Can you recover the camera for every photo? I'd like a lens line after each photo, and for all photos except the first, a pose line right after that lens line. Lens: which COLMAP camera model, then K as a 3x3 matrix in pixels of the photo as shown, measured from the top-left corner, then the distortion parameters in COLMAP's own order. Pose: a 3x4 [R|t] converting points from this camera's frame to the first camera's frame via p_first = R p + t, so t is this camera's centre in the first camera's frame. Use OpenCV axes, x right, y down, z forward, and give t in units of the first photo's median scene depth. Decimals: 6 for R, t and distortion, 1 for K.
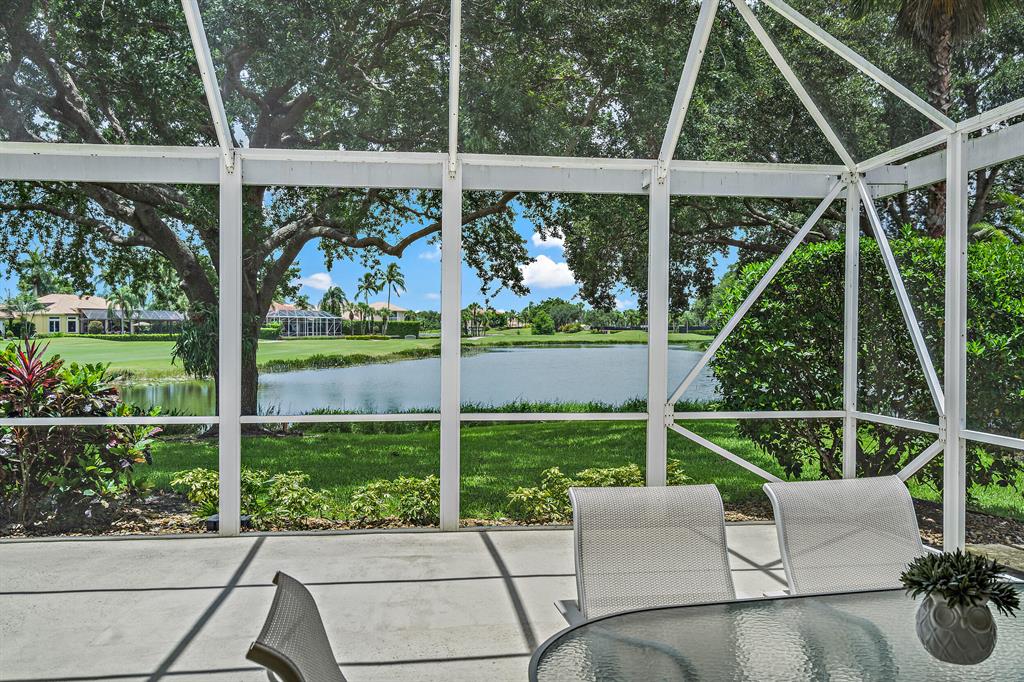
lens RADIAL K [[828.0, 0, 513.4], [0, 828.0, 343.6], [0, 0, 1]] dist [0.017045, -0.010240]
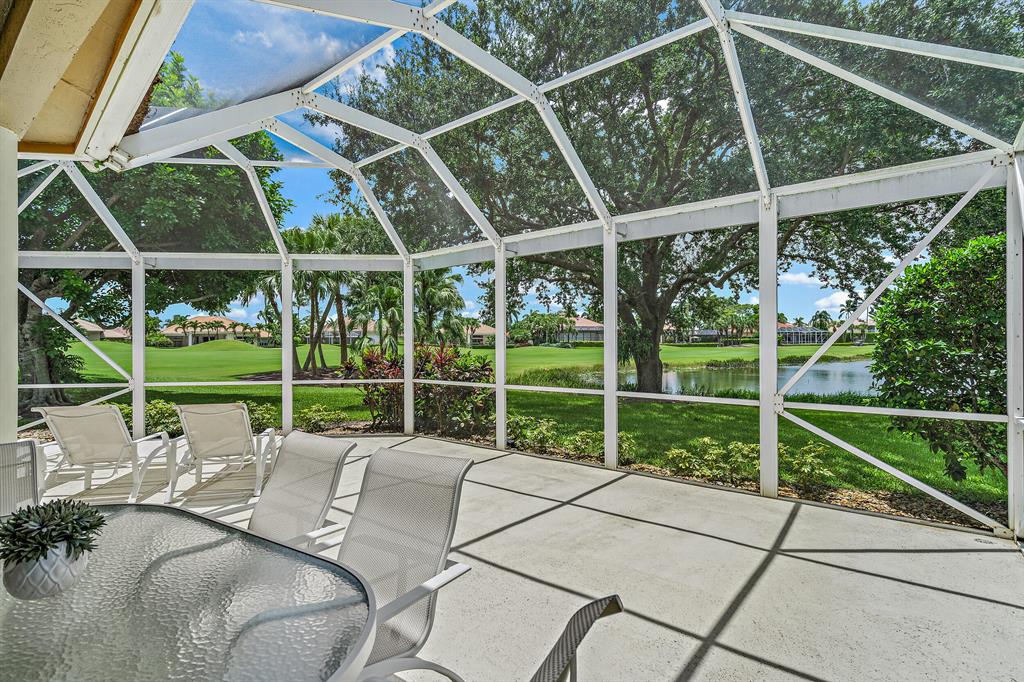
lens RADIAL K [[473.9, 0, 518.0], [0, 473.9, 336.4], [0, 0, 1]] dist [-0.000593, -0.000003]
pose [[0.715095, -0.018041, -0.698794, 0.402451], [0.000442, 0.999678, -0.025356, 0.007836], [0.699027, 0.017823, 0.714873, 0.266030]]
